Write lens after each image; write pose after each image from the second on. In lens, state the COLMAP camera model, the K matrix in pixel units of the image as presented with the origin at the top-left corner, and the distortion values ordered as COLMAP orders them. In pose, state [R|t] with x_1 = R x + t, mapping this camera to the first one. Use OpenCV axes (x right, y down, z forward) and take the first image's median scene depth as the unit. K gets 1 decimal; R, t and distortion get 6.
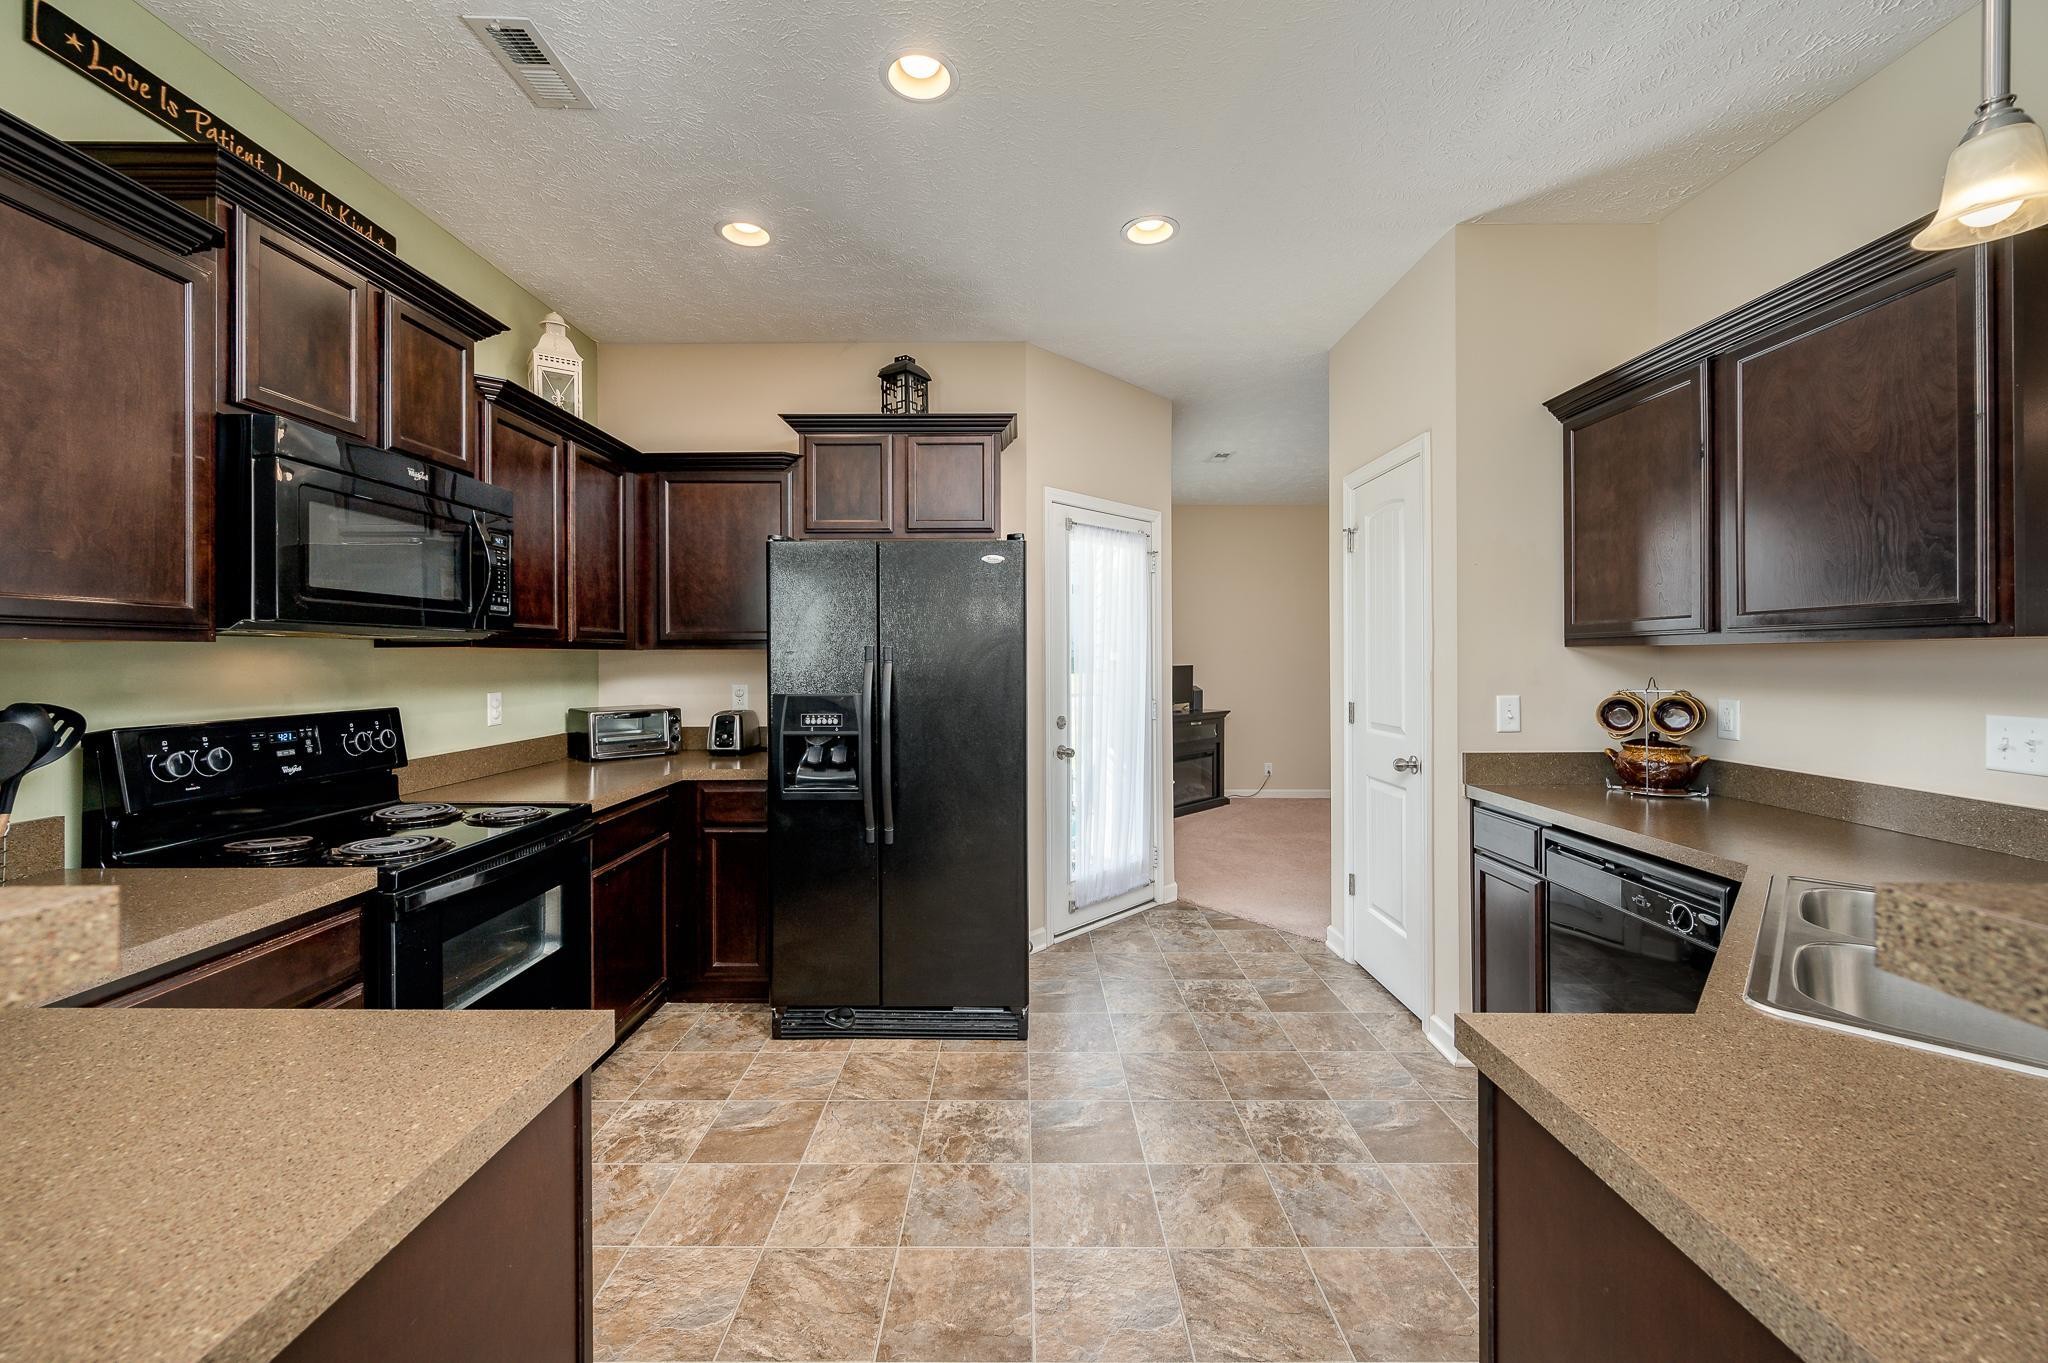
lens RADIAL K [[830.3, 0, 1018.6], [0, 830.3, 649.9], [0, 0, 1]] dist [-0.000710, 0.000609]
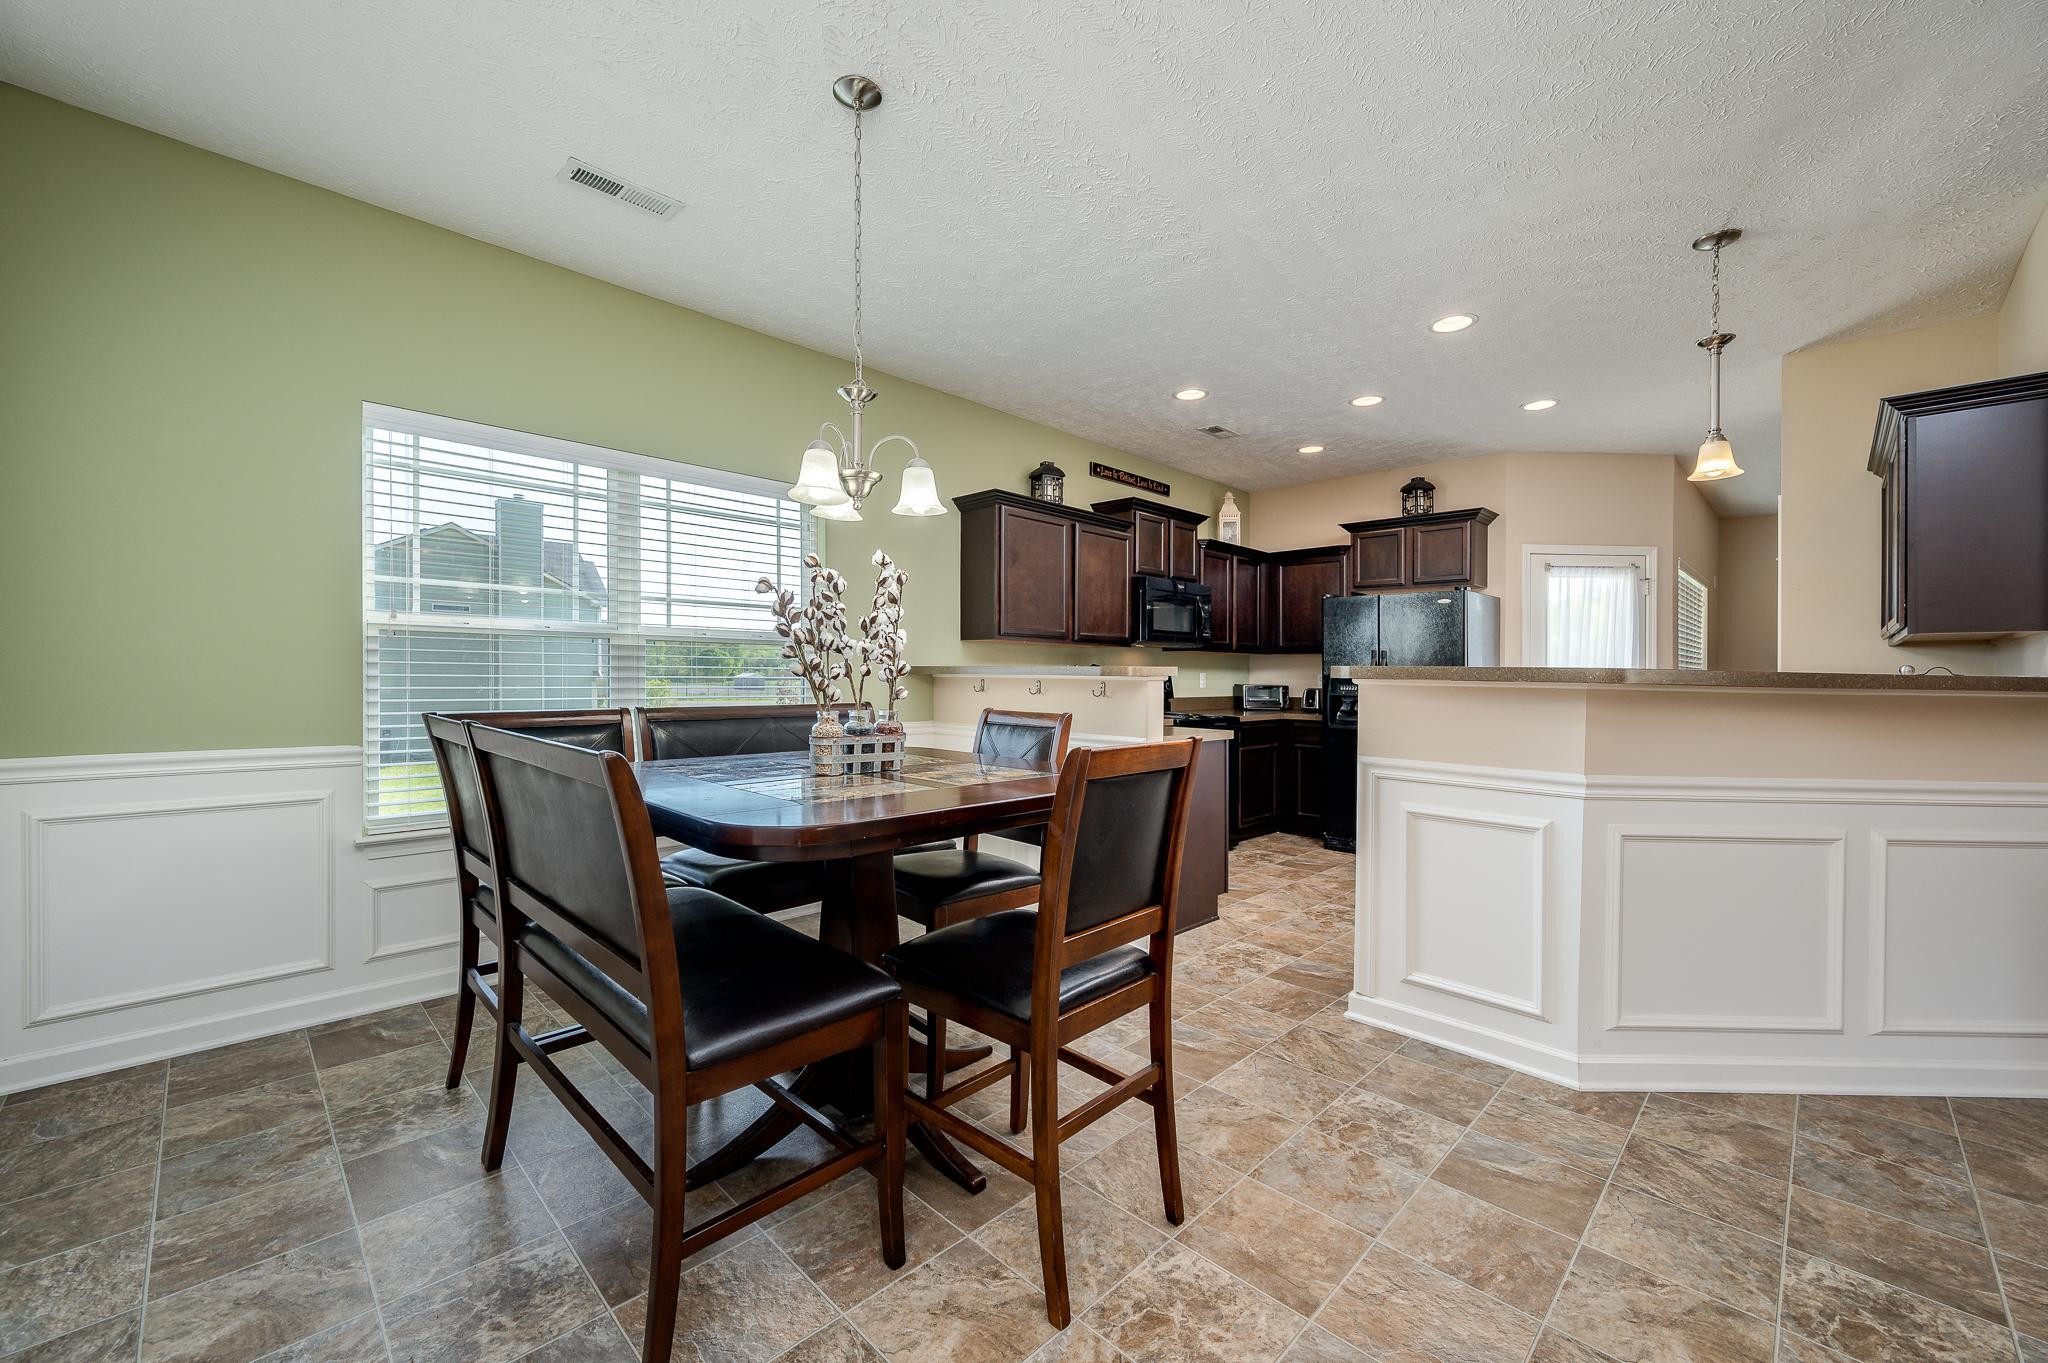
lens RADIAL K [[830.3, 0, 1019.1], [0, 830.3, 663.9], [0, 0, 1]] dist [-0.000710, 0.000609]
pose [[0.721170, 0.003244, -0.692751, 0.479441], [-0.007173, 0.999970, -0.002784, 0.033428], [0.692721, 0.006976, 0.721172, -0.817542]]
